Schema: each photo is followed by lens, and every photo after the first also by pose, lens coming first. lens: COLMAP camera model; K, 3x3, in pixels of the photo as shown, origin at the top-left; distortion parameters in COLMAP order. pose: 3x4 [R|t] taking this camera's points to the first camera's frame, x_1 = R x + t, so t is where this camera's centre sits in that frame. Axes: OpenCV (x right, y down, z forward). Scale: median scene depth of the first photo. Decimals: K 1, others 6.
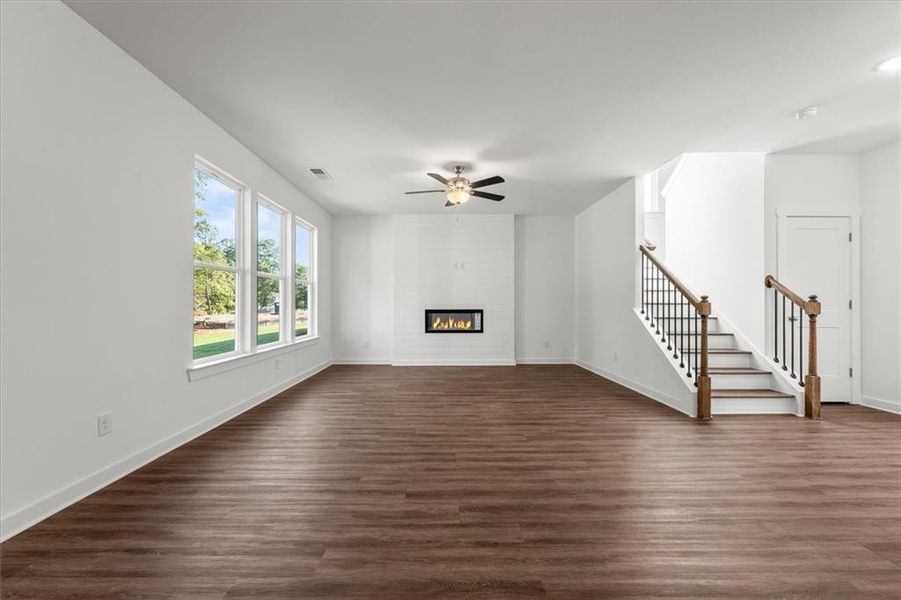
lens RADIAL K [[362.4, 0, 442.3], [0, 362.4, 300.5], [0, 0, 1]] dist [-0.000006, -0.001559]
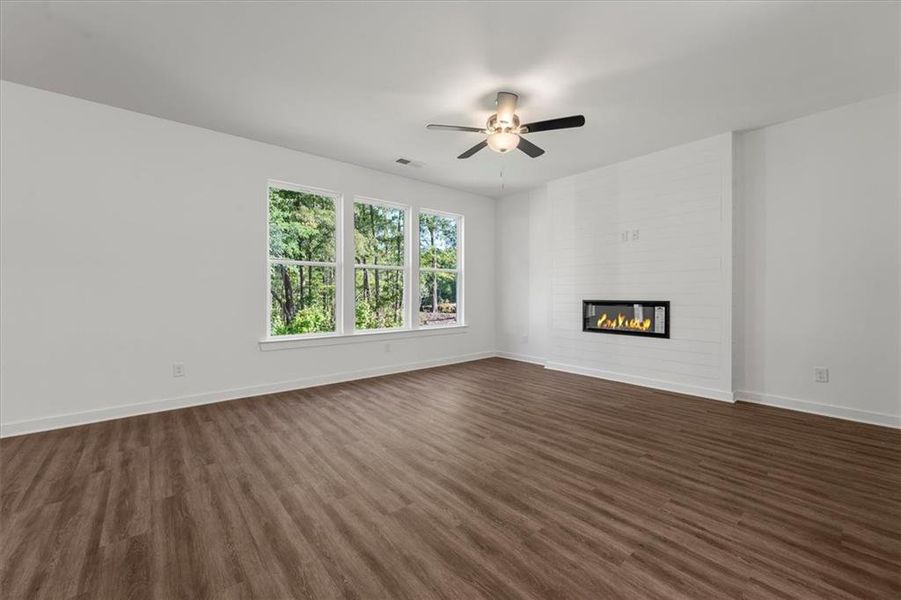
lens RADIAL K [[362.4, 0, 447.5], [0, 362.4, 292.3], [0, 0, 1]] dist [-0.000006, -0.001559]
pose [[0.638395, -0.002816, -0.769704, 0.349774], [0.008981, 0.999952, 0.003791, 0.003528], [0.769656, -0.009332, 0.638390, 0.308719]]
